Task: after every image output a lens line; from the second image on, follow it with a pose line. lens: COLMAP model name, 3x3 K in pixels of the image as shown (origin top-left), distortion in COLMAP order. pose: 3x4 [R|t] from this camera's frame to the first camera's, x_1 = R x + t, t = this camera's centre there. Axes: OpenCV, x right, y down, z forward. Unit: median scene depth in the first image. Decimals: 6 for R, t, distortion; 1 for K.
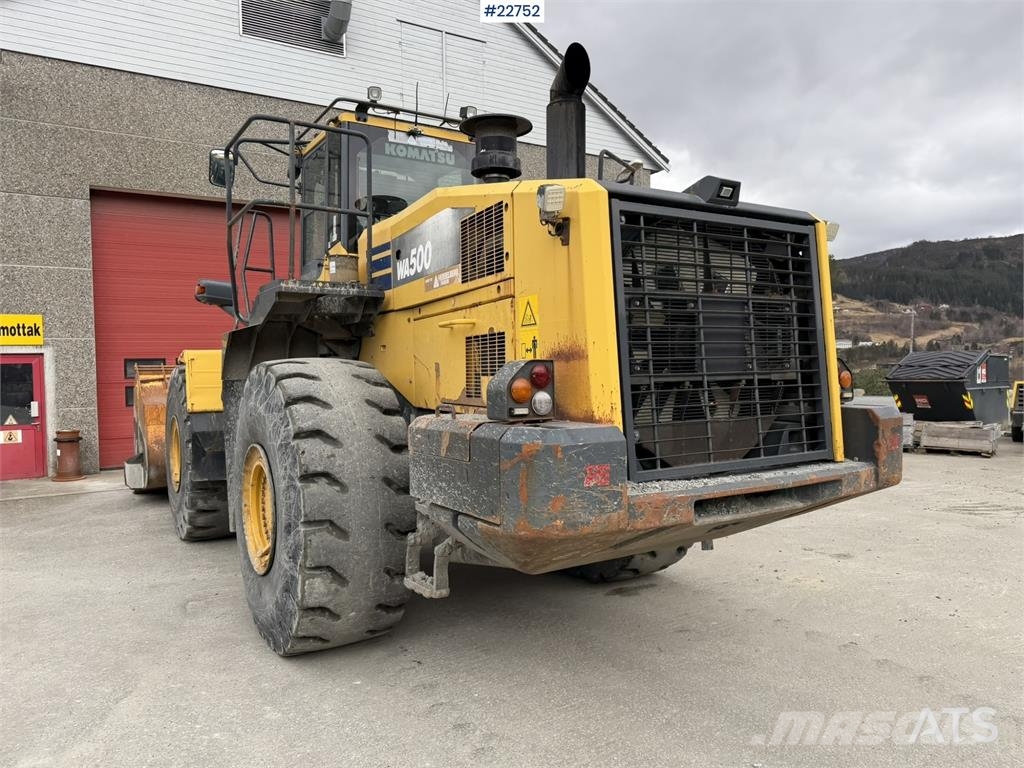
lens RADIAL K [[713.1, 0, 517.1], [0, 713.1, 385.2], [0, 0, 1]] dist [0.130713, -0.224951]
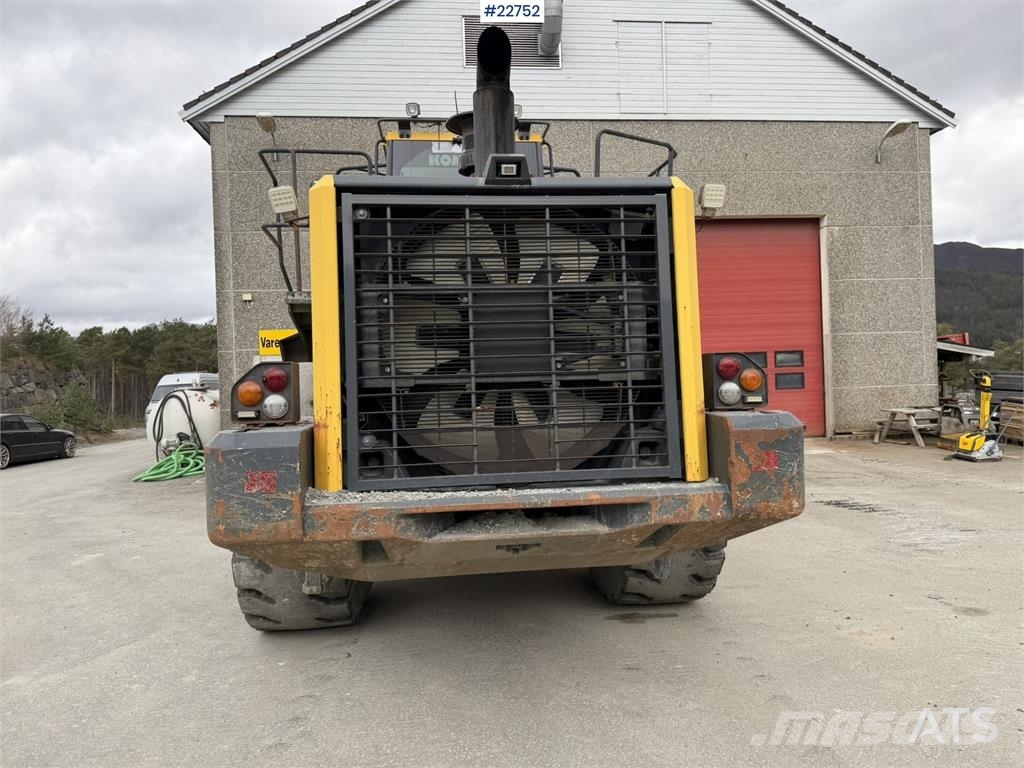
lens RADIAL K [[719.1, 0, 517.3], [0, 719.1, 376.9], [0, 0, 1]] dist [0.051775, -0.068068]
pose [[0.902075, -0.007015, -0.431522, 0.484241], [0.002164, 0.999929, -0.011732, -0.002251], [0.431573, 0.009649, 0.902026, 0.150669]]
